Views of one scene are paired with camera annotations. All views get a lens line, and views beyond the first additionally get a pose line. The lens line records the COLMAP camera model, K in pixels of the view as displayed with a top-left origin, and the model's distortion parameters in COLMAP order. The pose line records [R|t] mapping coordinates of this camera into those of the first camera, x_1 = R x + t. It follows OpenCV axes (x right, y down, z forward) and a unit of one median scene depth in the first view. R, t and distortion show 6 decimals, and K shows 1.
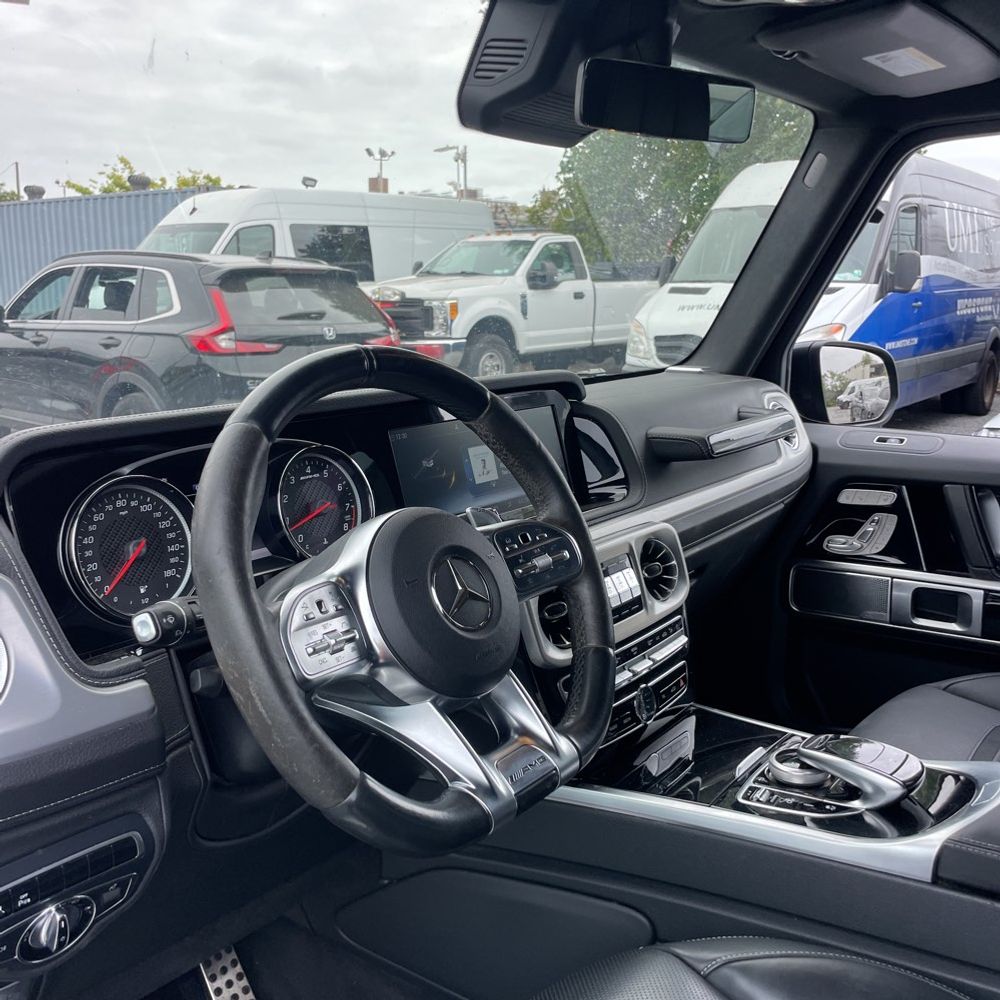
lens RADIAL K [[1016.4, 0, 489.1], [0, 1016.4, 486.4], [0, 0, 1]] dist [0.095892, -0.146411]
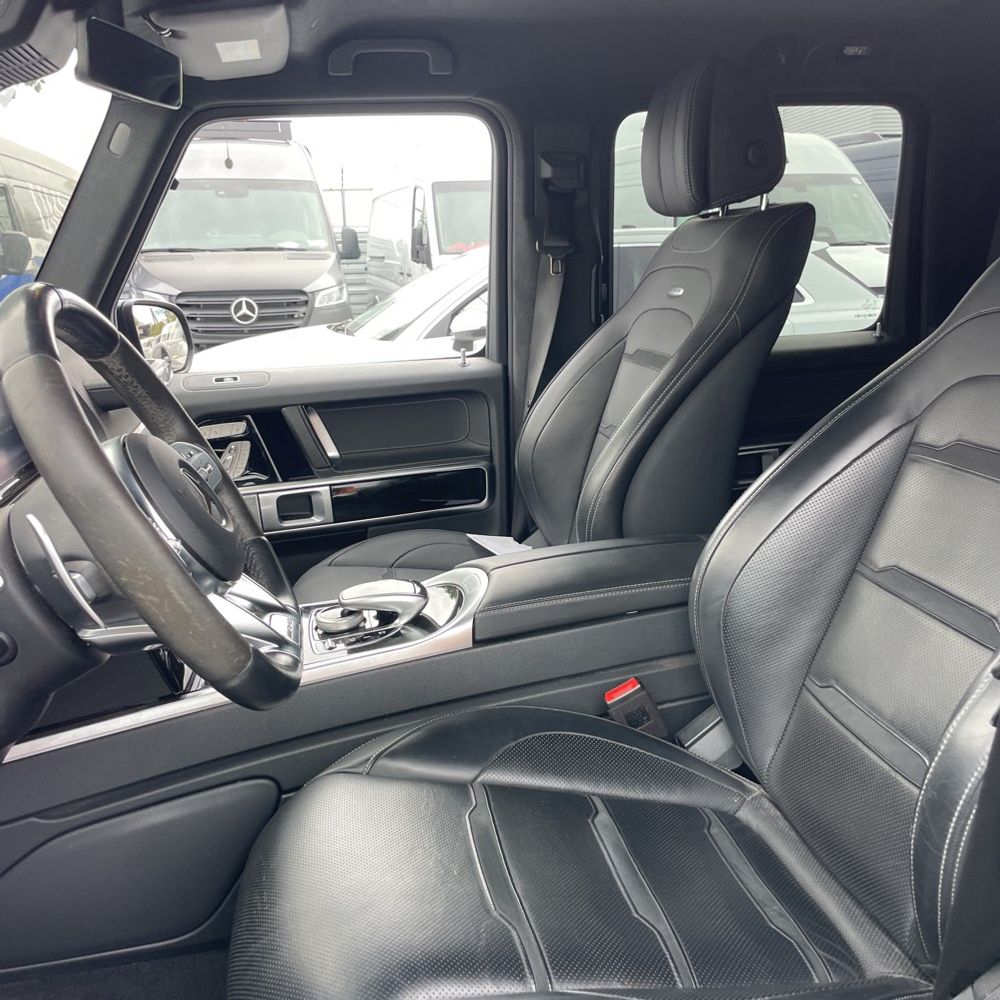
lens RADIAL K [[980.7, 0, 500.0], [0, 980.7, 500.0], [0, 0, 1]] dist [0.085278, -0.114212]
pose [[0.676336, -0.204925, 0.707513, -0.235046], [0.177543, 0.977555, 0.113421, 0.016993], [-0.714876, 0.048903, 0.697539, 0.003663]]
